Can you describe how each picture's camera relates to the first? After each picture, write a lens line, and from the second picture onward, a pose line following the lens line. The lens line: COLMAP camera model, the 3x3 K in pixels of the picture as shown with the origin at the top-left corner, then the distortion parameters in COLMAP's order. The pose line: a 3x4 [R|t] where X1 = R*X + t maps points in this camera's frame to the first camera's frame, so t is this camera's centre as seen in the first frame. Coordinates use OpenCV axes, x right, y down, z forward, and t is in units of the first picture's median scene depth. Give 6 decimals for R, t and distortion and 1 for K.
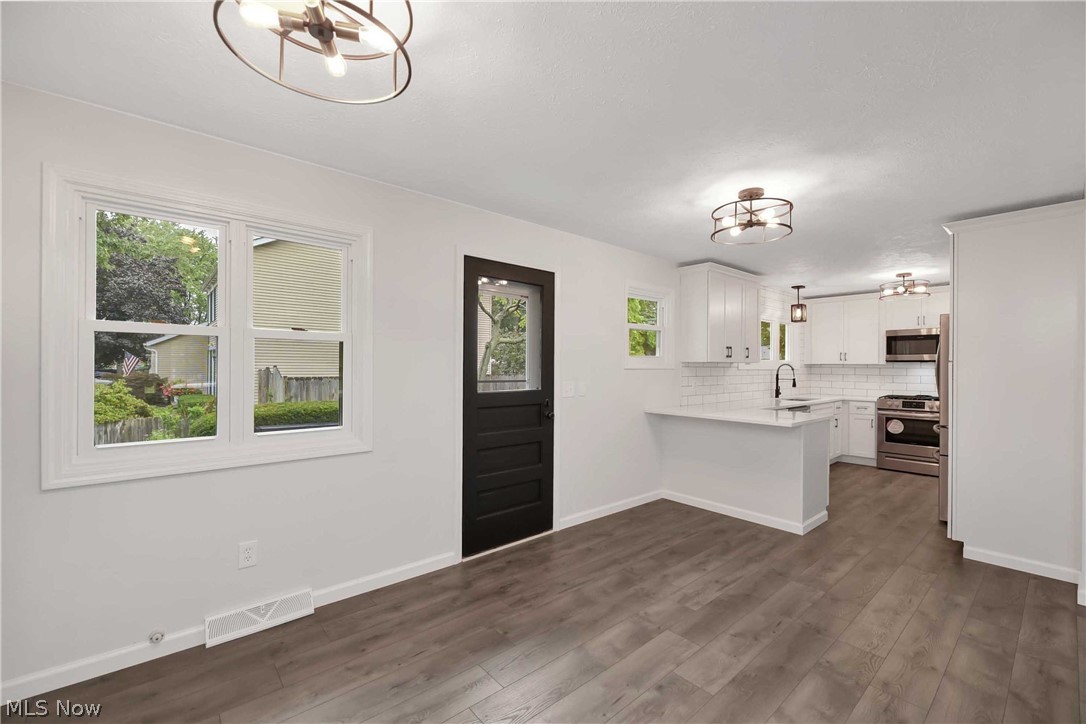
lens RADIAL K [[447.6, 0, 560.1], [0, 447.6, 365.1], [0, 0, 1]] dist [-0.010369, 0.000248]
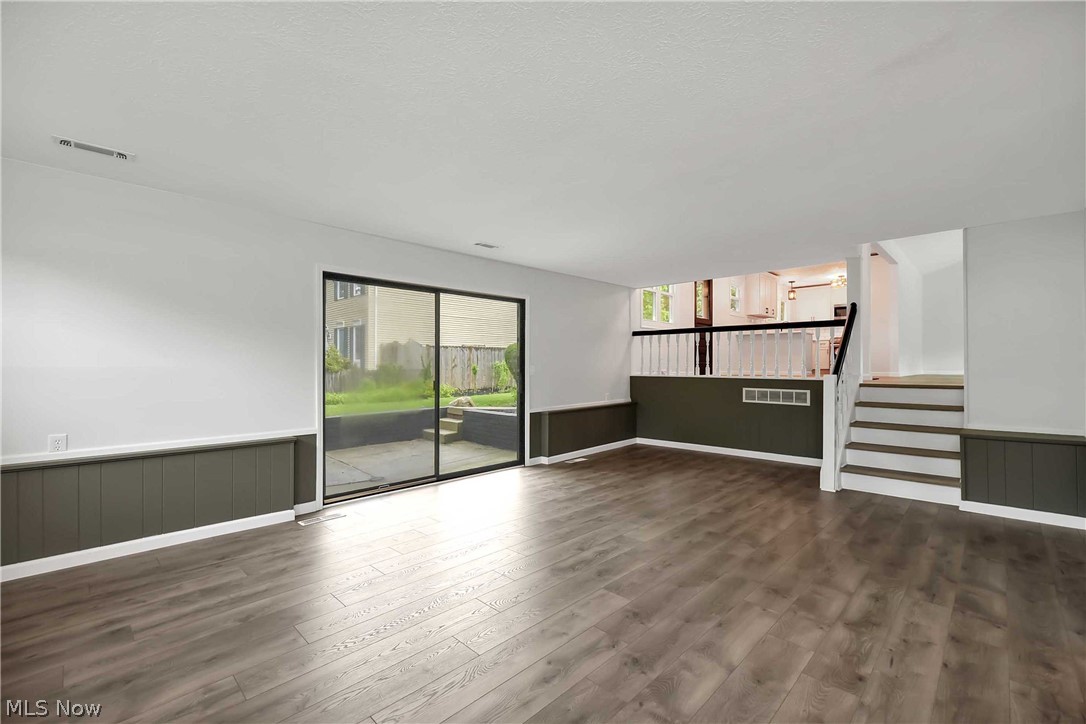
lens RADIAL K [[447.6, 0, 576.5], [0, 447.6, 363.8], [0, 0, 1]] dist [-0.010369, 0.000248]
pose [[0.994706, -0.009474, 0.102319, -0.840452], [0.008926, 0.999943, 0.005814, 0.226822], [-0.102369, -0.004870, 0.994735, -1.176651]]
